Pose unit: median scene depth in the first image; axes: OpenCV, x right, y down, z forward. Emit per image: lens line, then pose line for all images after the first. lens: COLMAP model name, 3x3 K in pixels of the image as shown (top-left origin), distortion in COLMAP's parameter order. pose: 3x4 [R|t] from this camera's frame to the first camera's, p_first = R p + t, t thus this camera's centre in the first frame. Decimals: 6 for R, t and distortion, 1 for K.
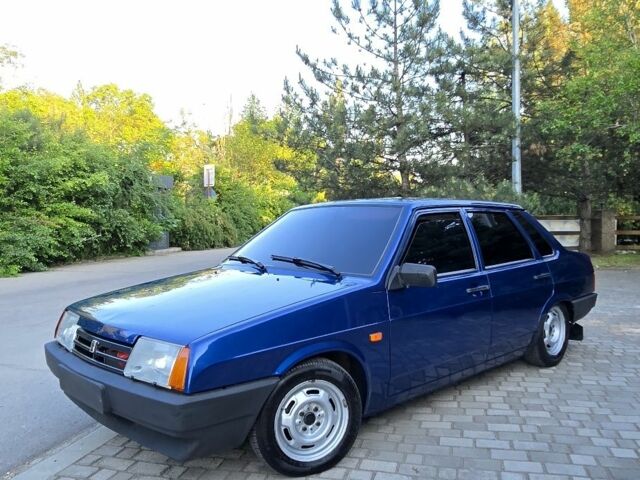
lens RADIAL K [[570.0, 0, 327.9], [0, 570.0, 218.4], [0, 0, 1]] dist [-0.001227, 0.002999]
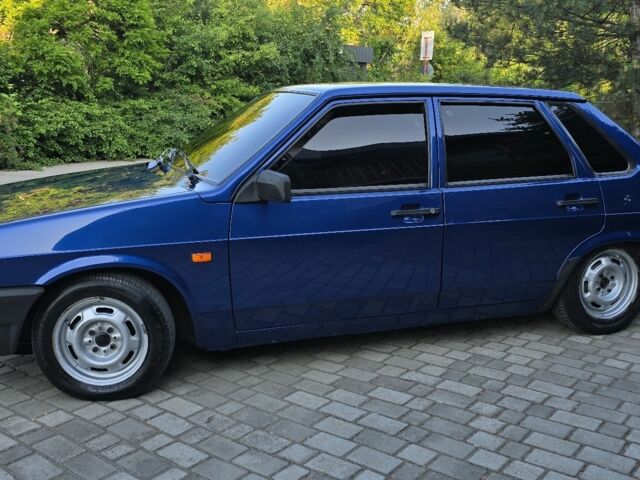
lens RADIAL K [[707.3, 0, 318.9], [0, 707.3, 223.9], [0, 0, 1]] dist [0.065468, -0.018700]
pose [[0.912984, 0.094058, -0.397006, 0.526598], [-0.025114, 0.984174, 0.175415, -0.016607], [0.407223, -0.150181, 0.900897, 0.139112]]
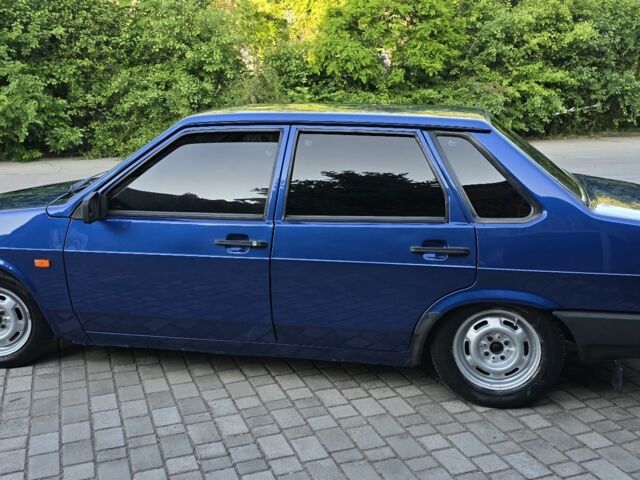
lens RADIAL K [[703.6, 0, 320.0], [0, 703.6, 240.0], [0, 0, 1]] dist [0.060399, -0.018028]
pose [[0.560849, 0.199303, -0.803571, 1.073294], [-0.006772, 0.971665, 0.236267, -0.095117], [0.827890, -0.127068, 0.546307, 0.617255]]
